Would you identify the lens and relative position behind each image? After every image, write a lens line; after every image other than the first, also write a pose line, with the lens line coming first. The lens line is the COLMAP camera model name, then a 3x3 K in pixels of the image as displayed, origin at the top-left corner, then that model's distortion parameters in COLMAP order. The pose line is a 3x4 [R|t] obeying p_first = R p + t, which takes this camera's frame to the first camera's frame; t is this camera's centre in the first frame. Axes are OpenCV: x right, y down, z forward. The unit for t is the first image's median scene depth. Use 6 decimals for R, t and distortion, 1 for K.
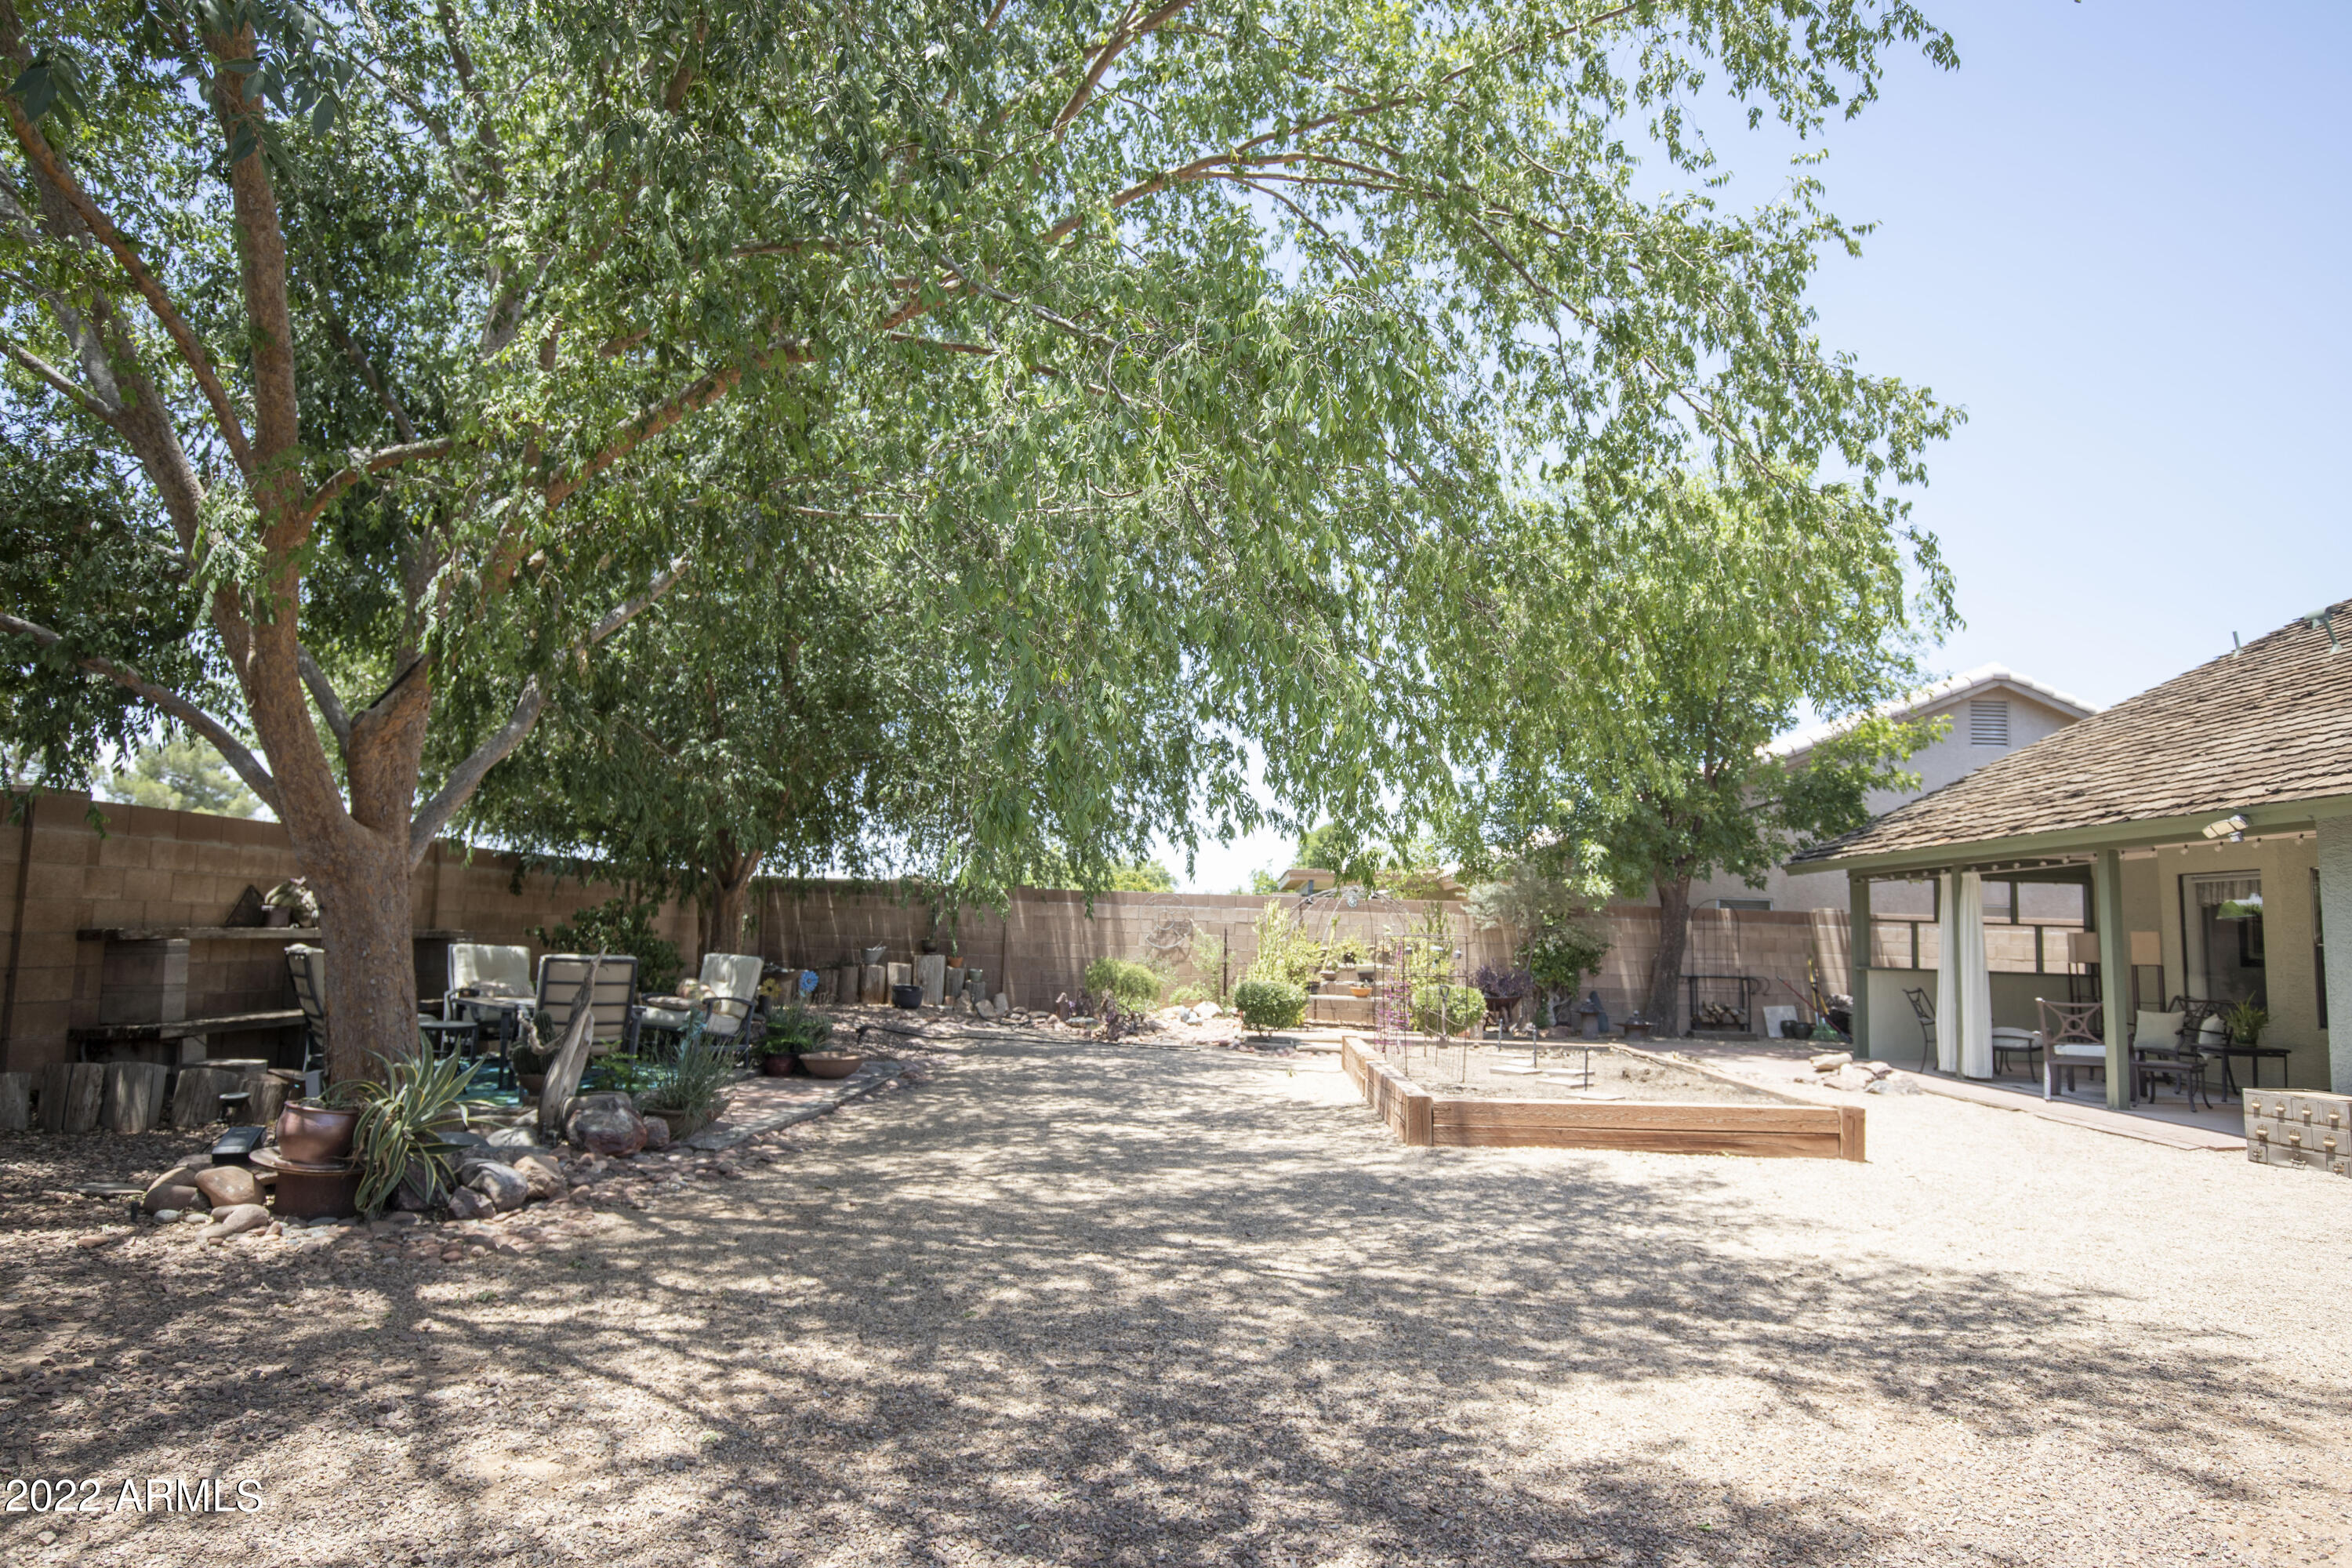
lens RADIAL K [[1377.3, 0, 1193.5], [0, 1377.3, 800.0], [0, 0, 1]] dist [-0.019442, 0.000408]
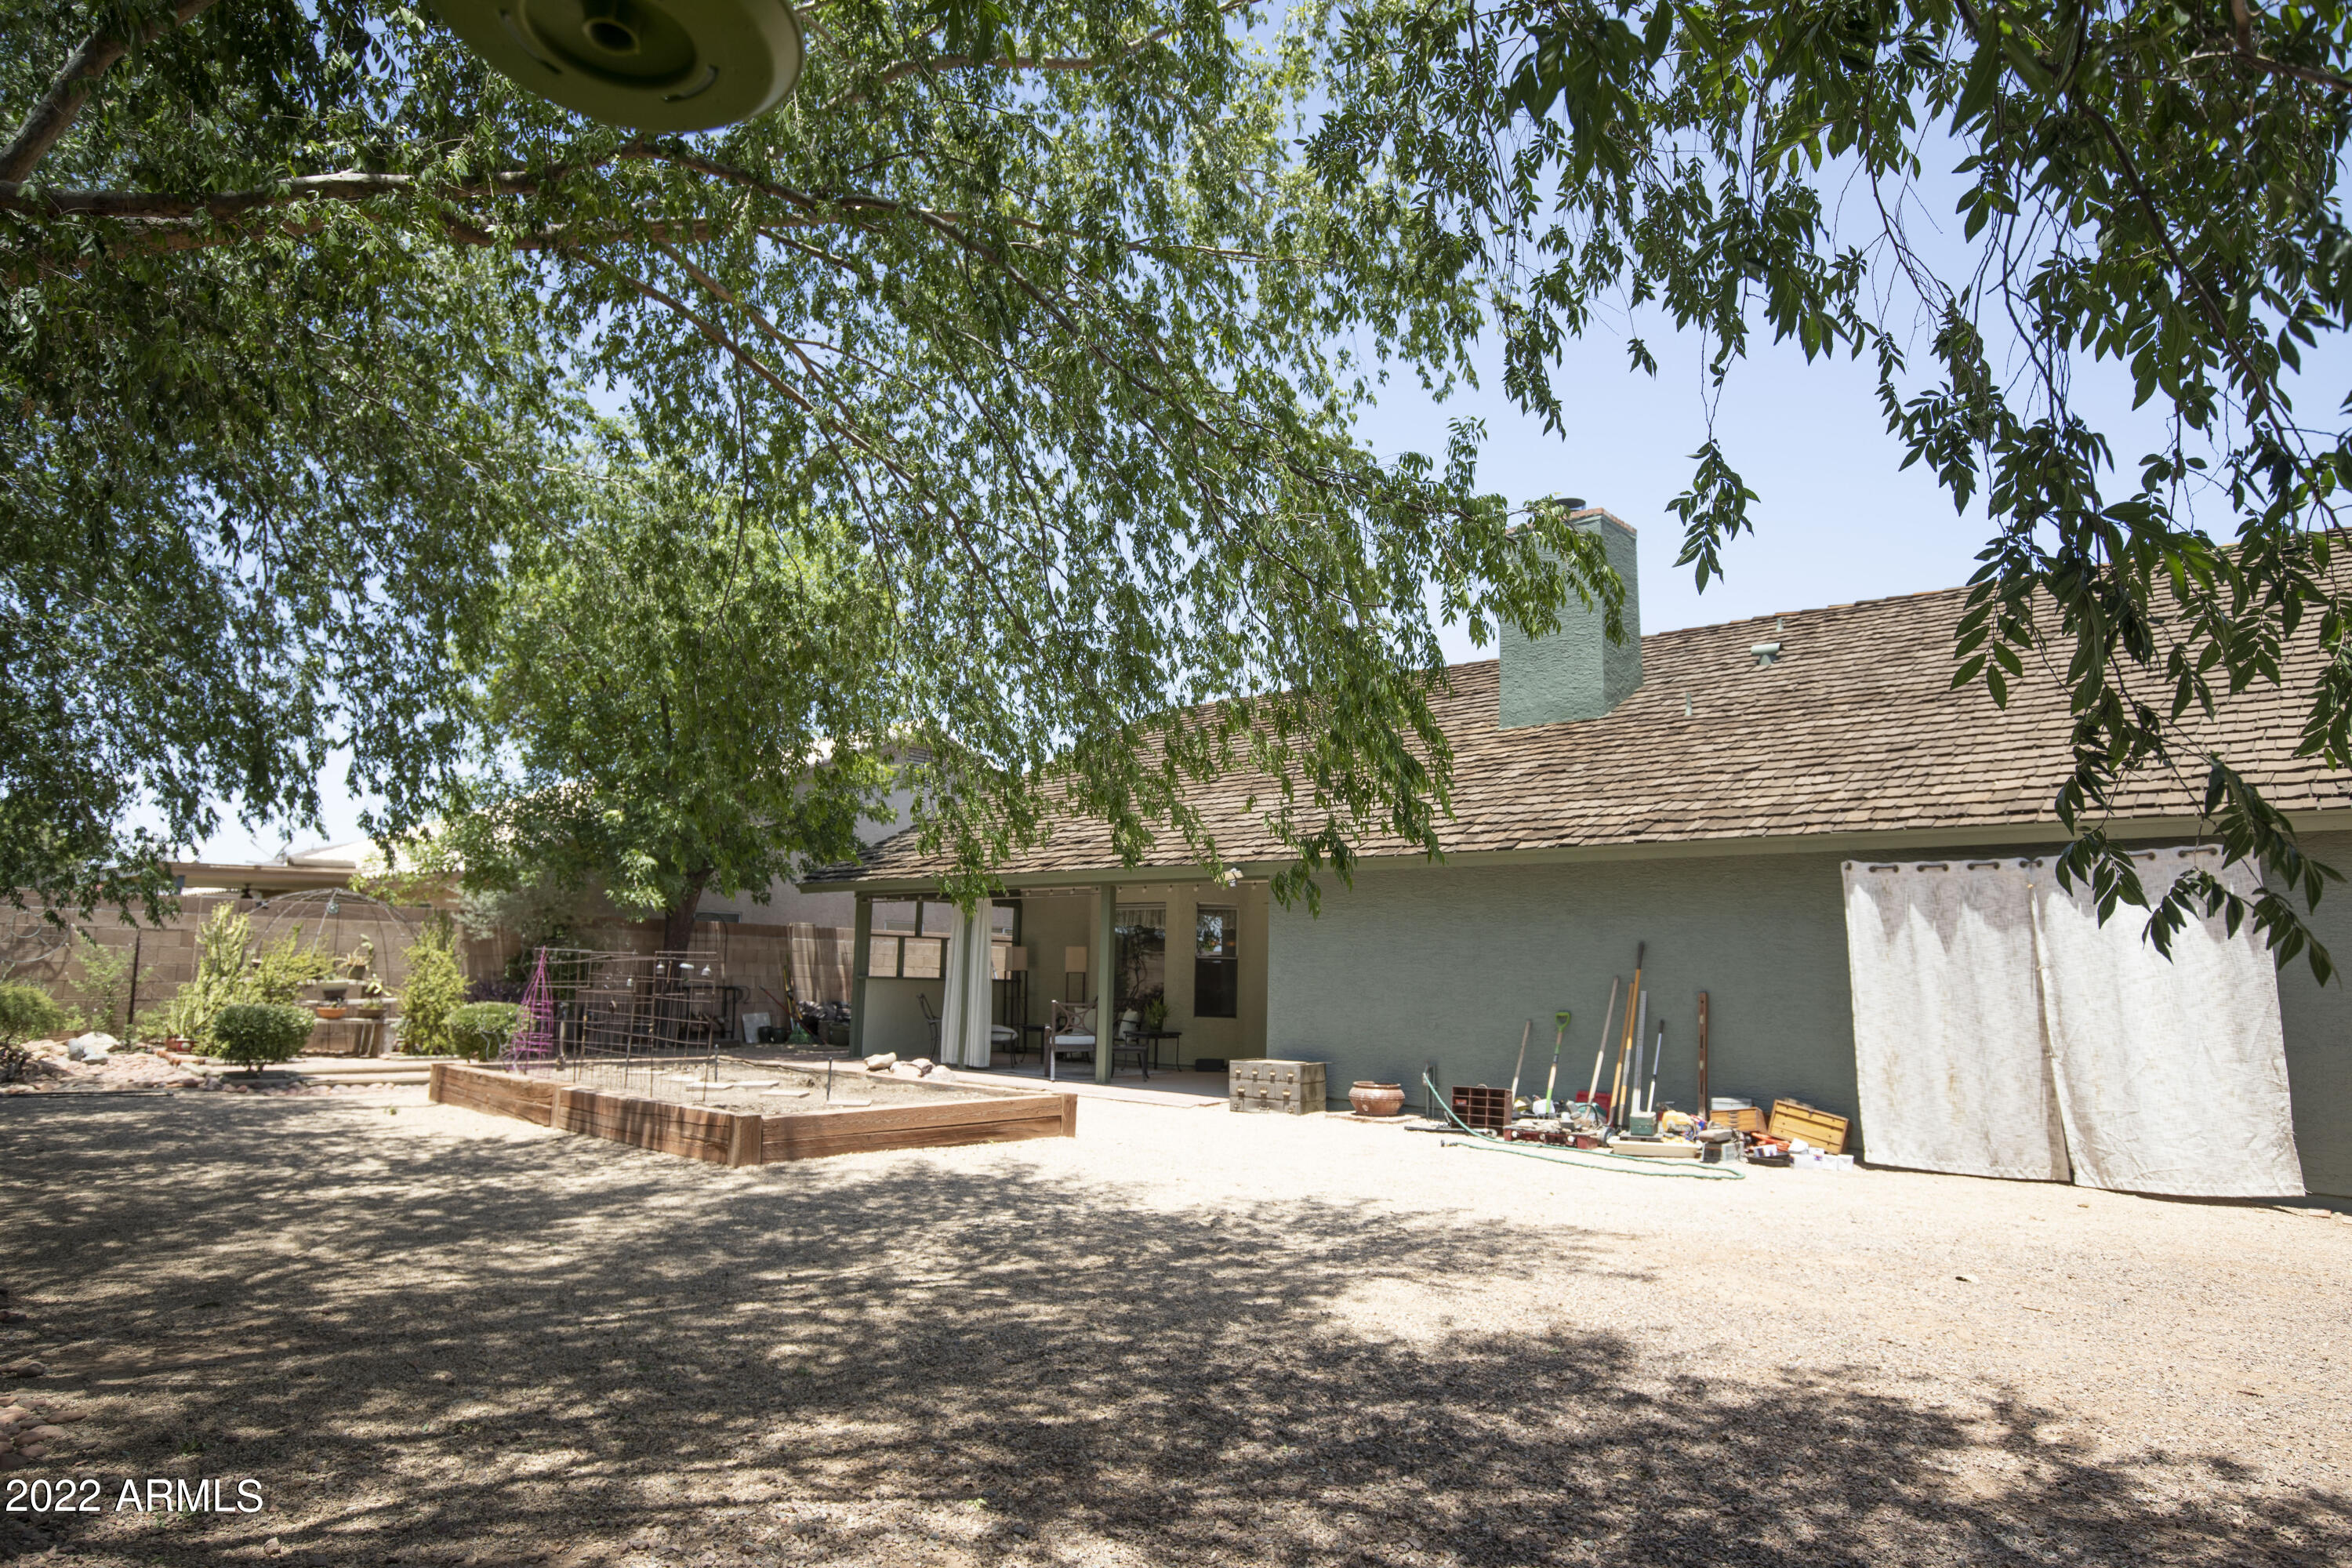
lens RADIAL K [[1377.3, 0, 1193.5], [0, 1377.3, 800.0], [0, 0, 1]] dist [-0.019442, 0.000408]
pose [[0.650928, 0.079103, 0.755007, -0.210725], [-0.076823, 0.996315, -0.038152, -0.000668], [-0.755242, -0.033168, 0.654606, 0.056472]]
